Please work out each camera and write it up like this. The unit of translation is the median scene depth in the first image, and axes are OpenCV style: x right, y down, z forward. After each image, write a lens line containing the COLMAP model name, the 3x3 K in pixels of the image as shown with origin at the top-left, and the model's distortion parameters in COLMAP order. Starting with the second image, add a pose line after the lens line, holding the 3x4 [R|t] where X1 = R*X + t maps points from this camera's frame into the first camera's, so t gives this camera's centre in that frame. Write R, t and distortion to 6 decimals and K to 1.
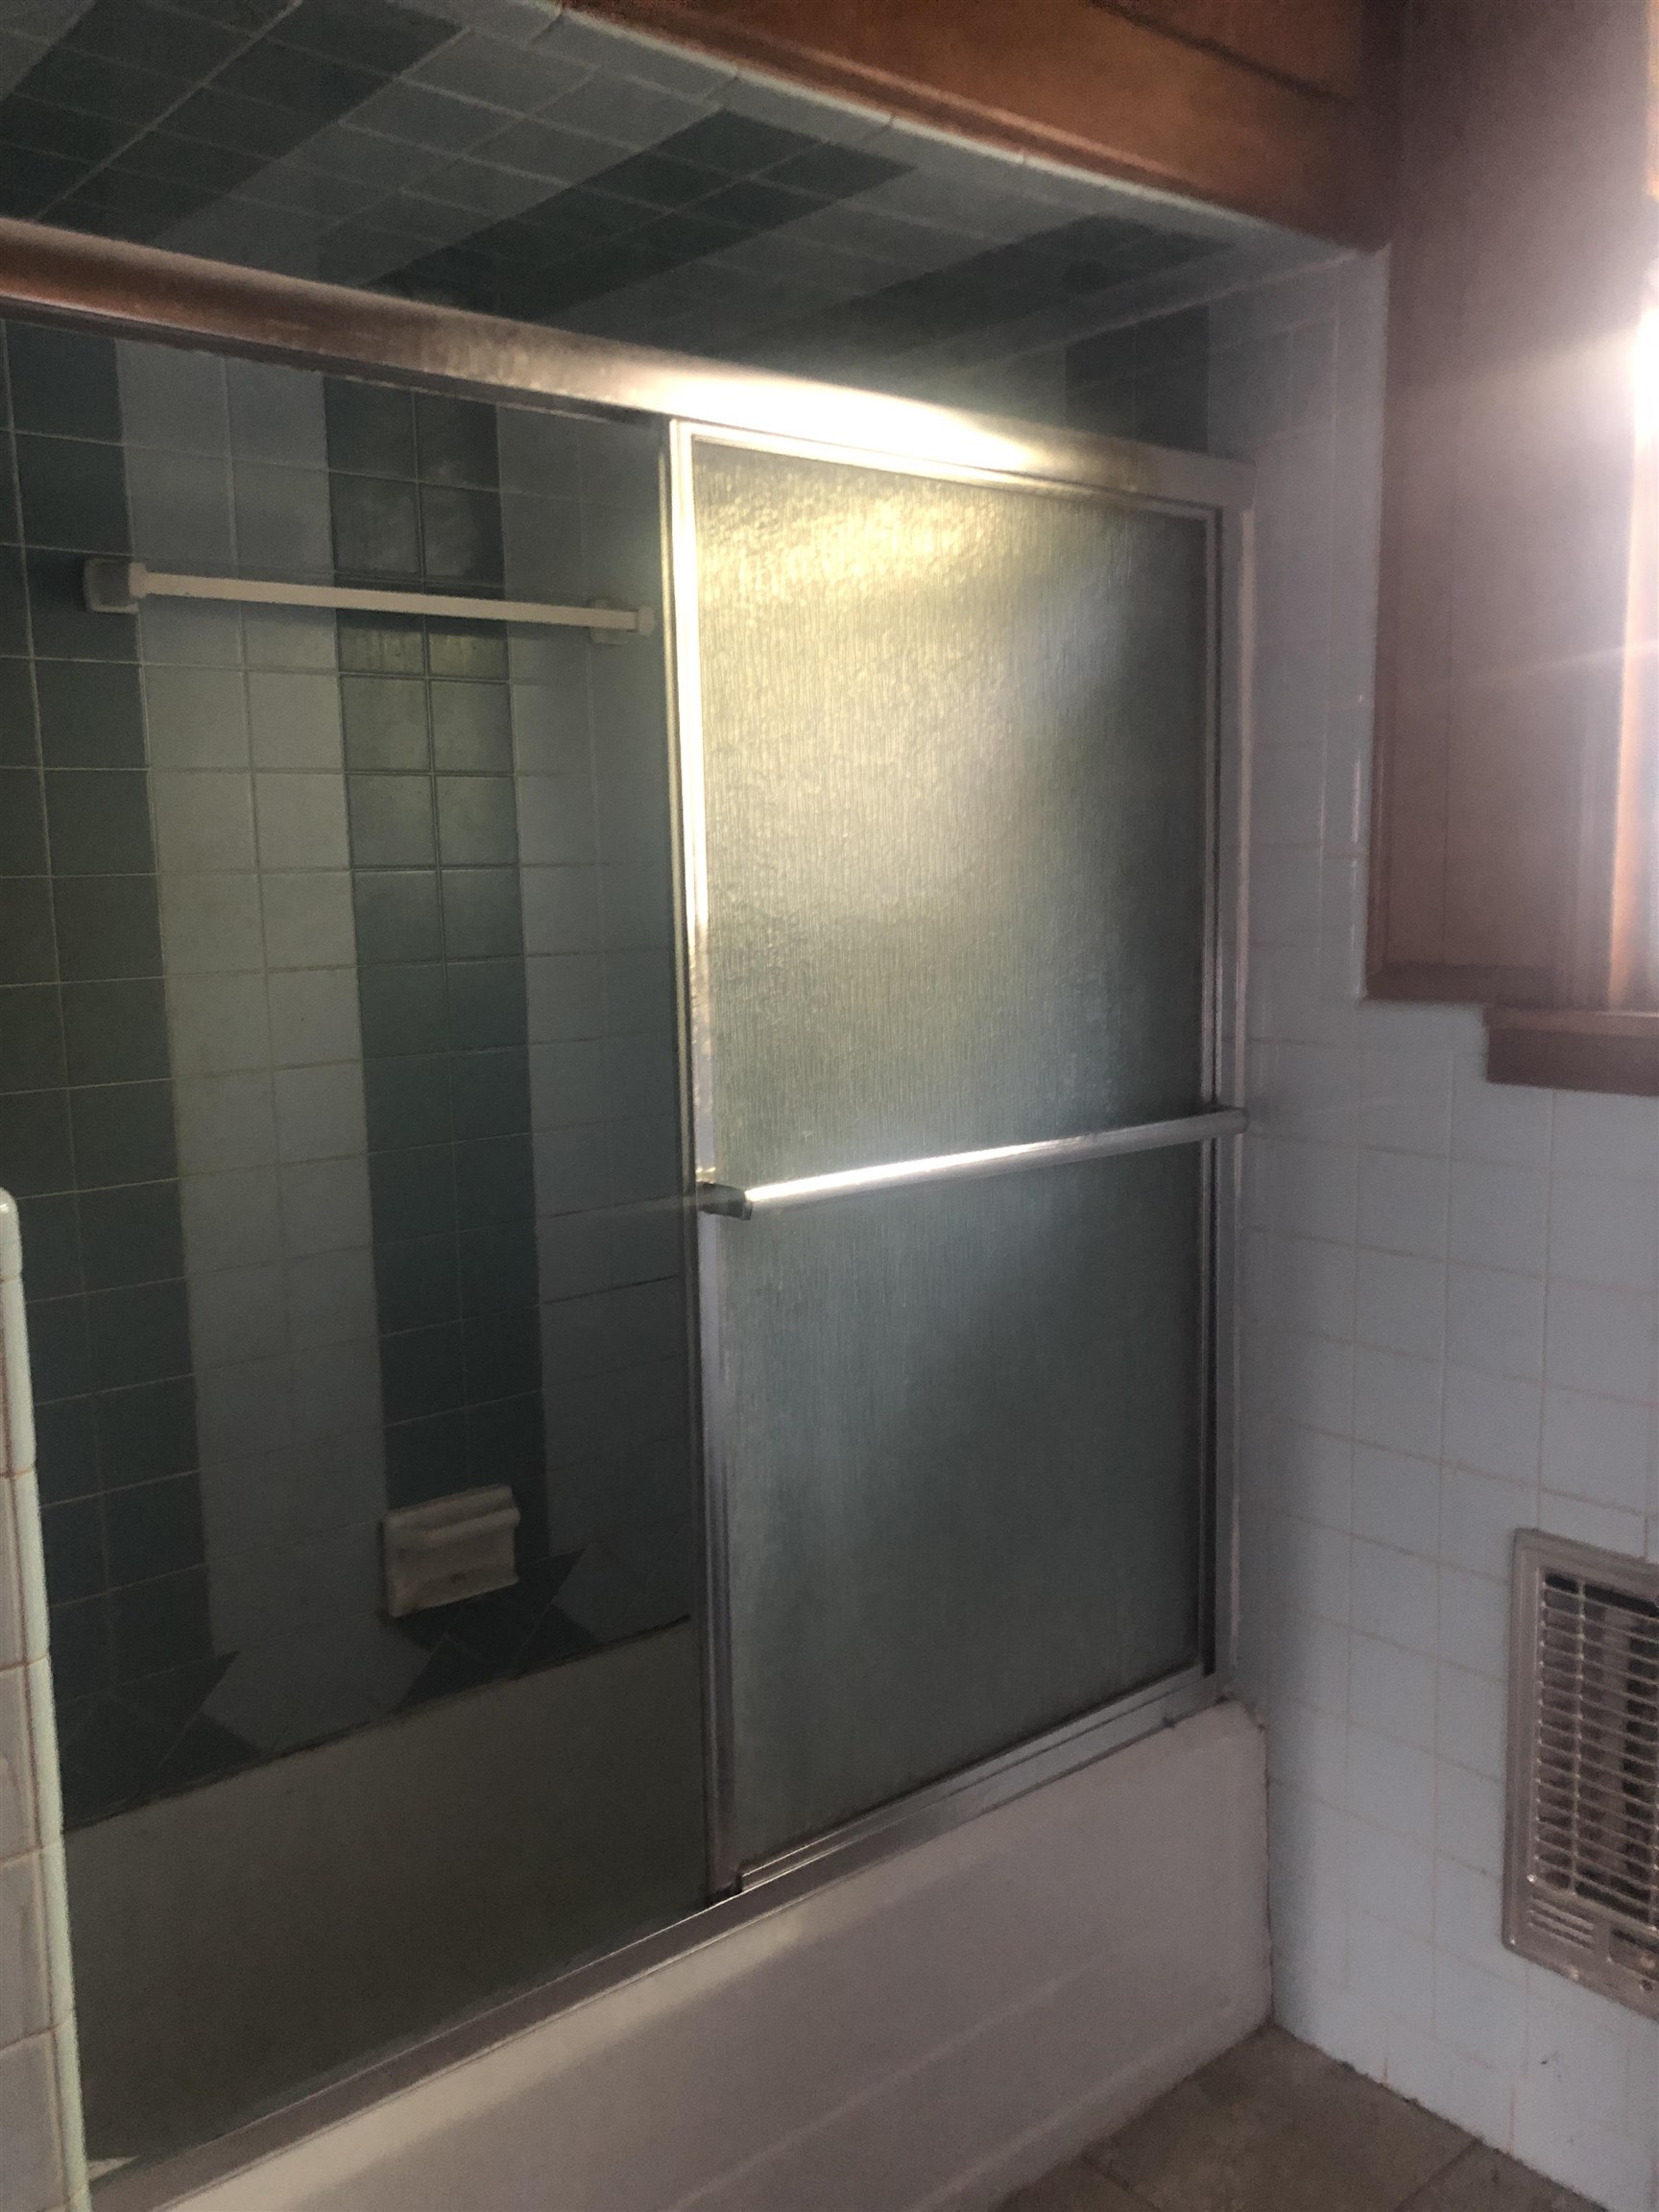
lens RADIAL K [[1958.2, 0, 829.5], [0, 1958.2, 1106.0], [0, 0, 1]] dist [0.108256, -0.390457]
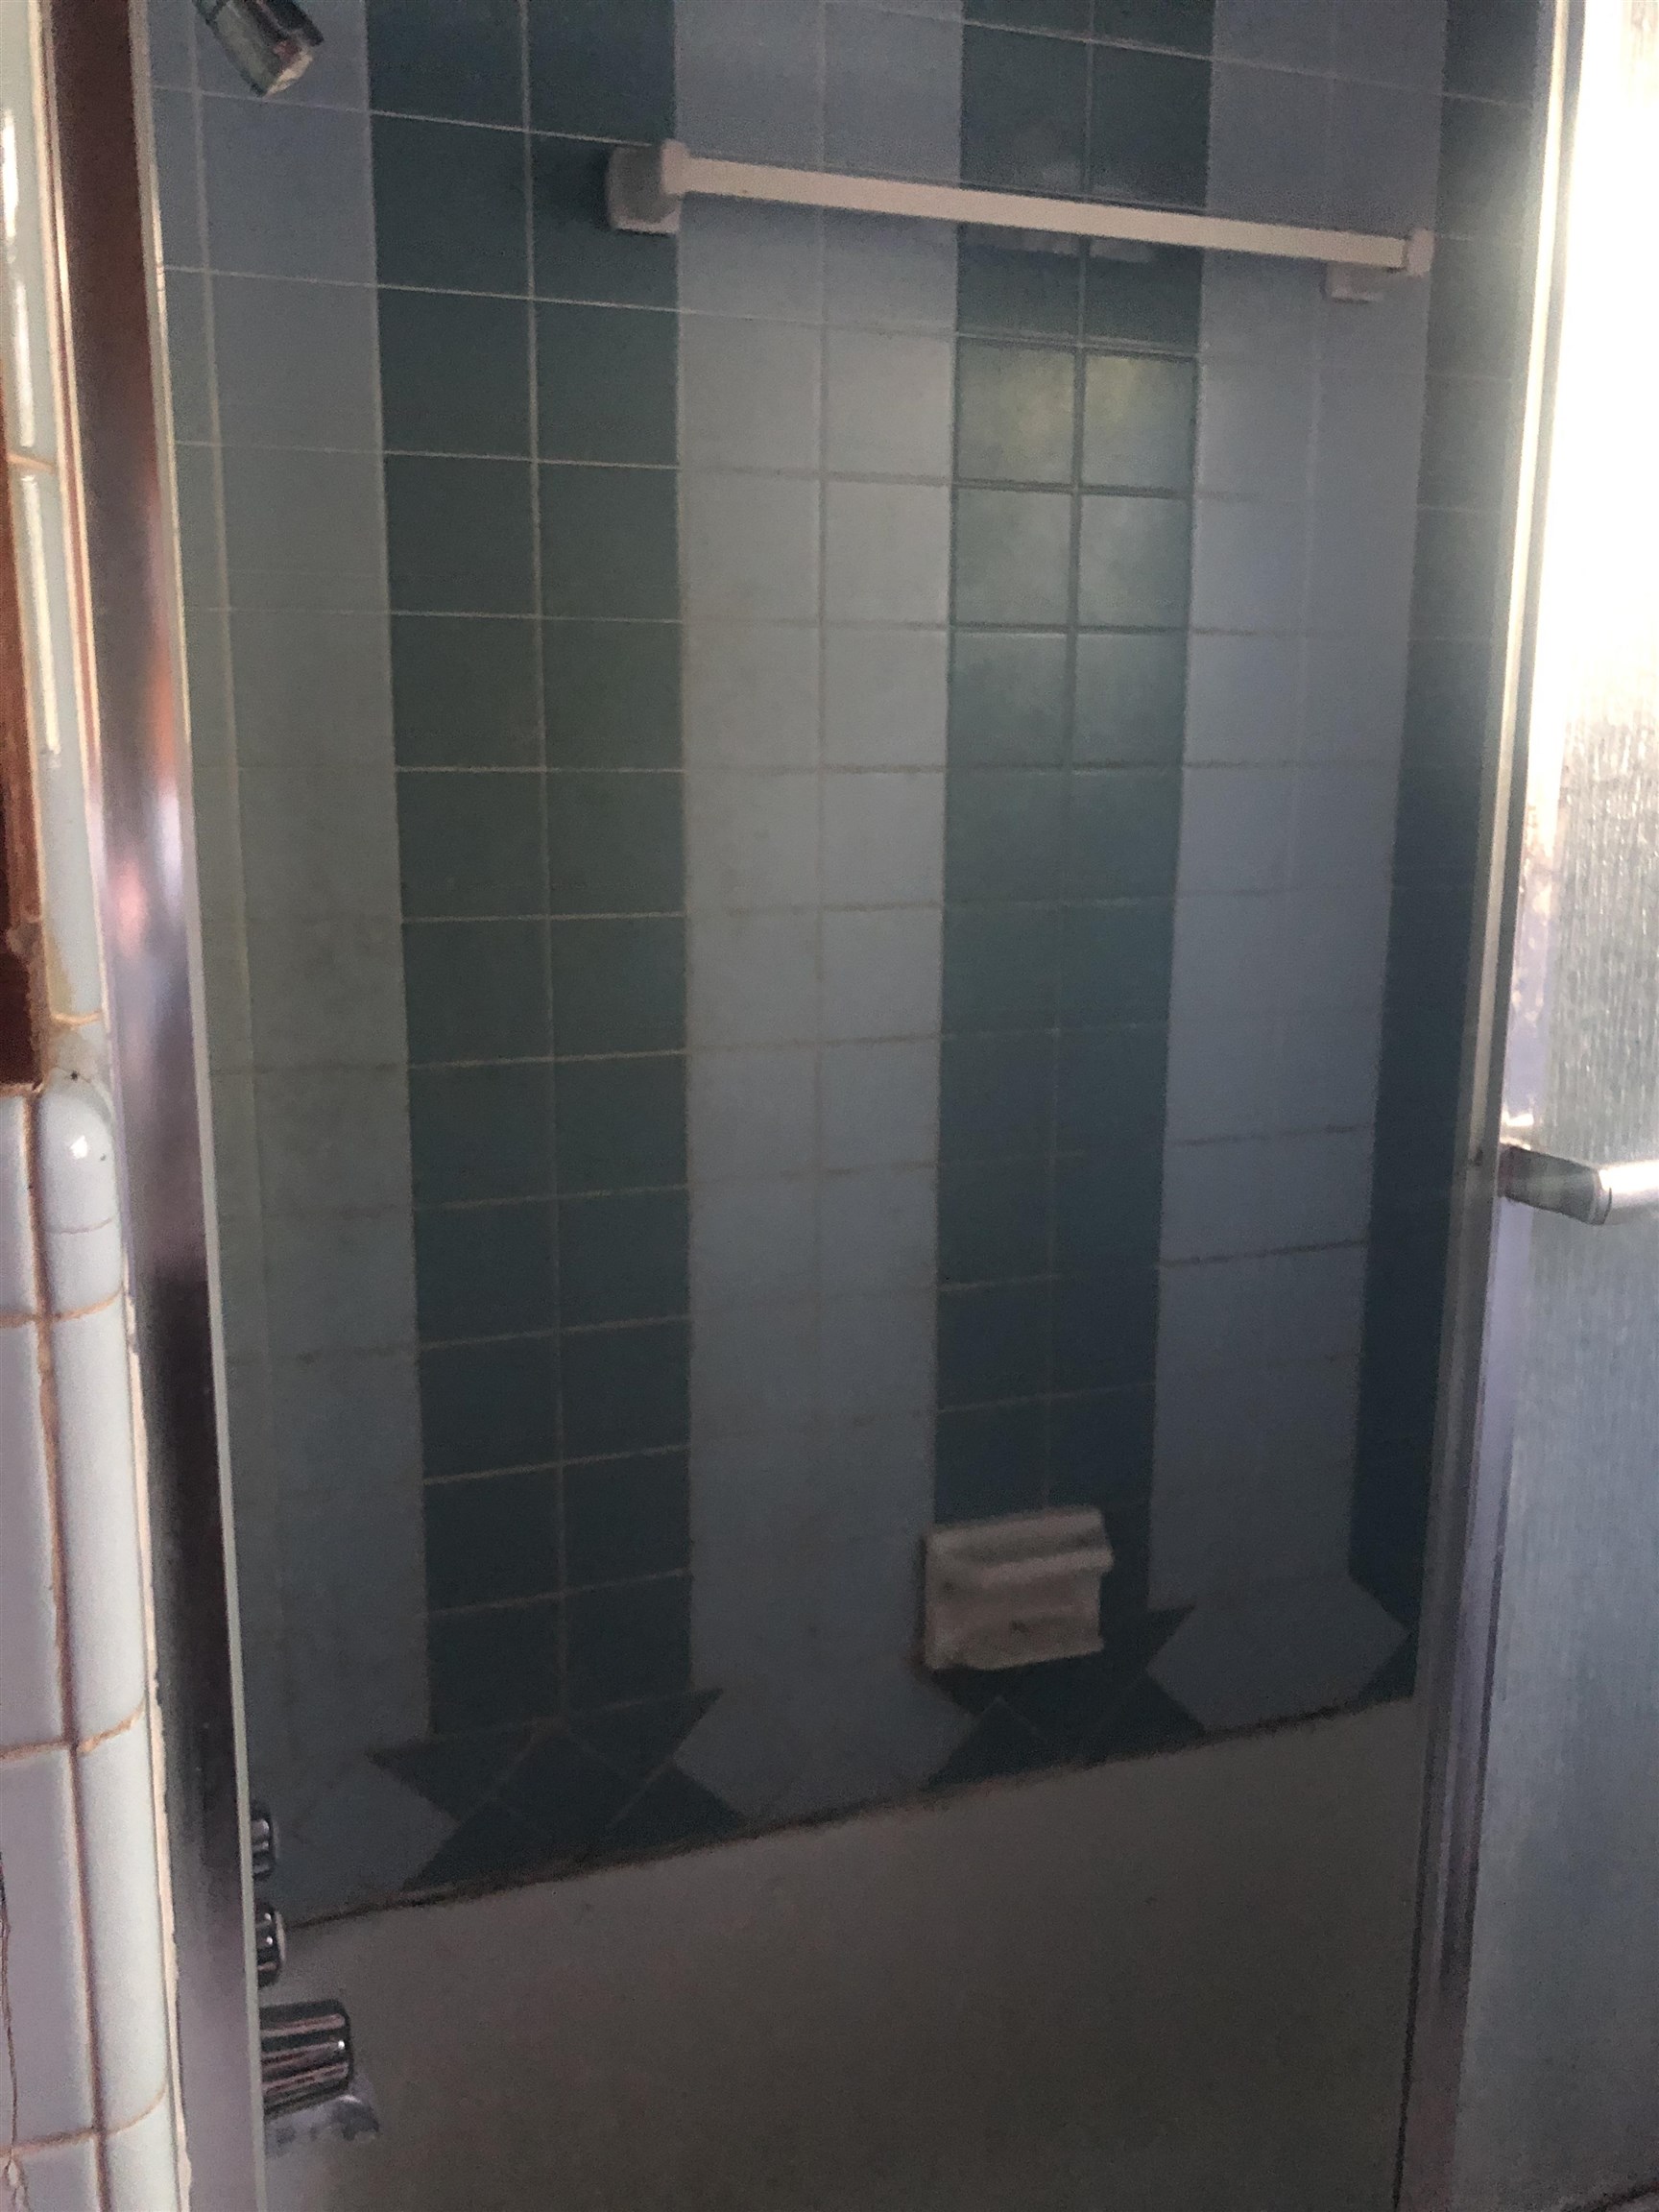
lens RADIAL K [[1809.6, 0, 820.0], [0, 1809.6, 1116.8], [0, 0, 1]] dist [0.056707, -0.057550]
pose [[0.950574, 0.092085, -0.296529, -0.079477], [-0.068983, 0.993776, 0.087471, -0.000725], [0.302738, -0.062692, 0.951010, 0.362048]]
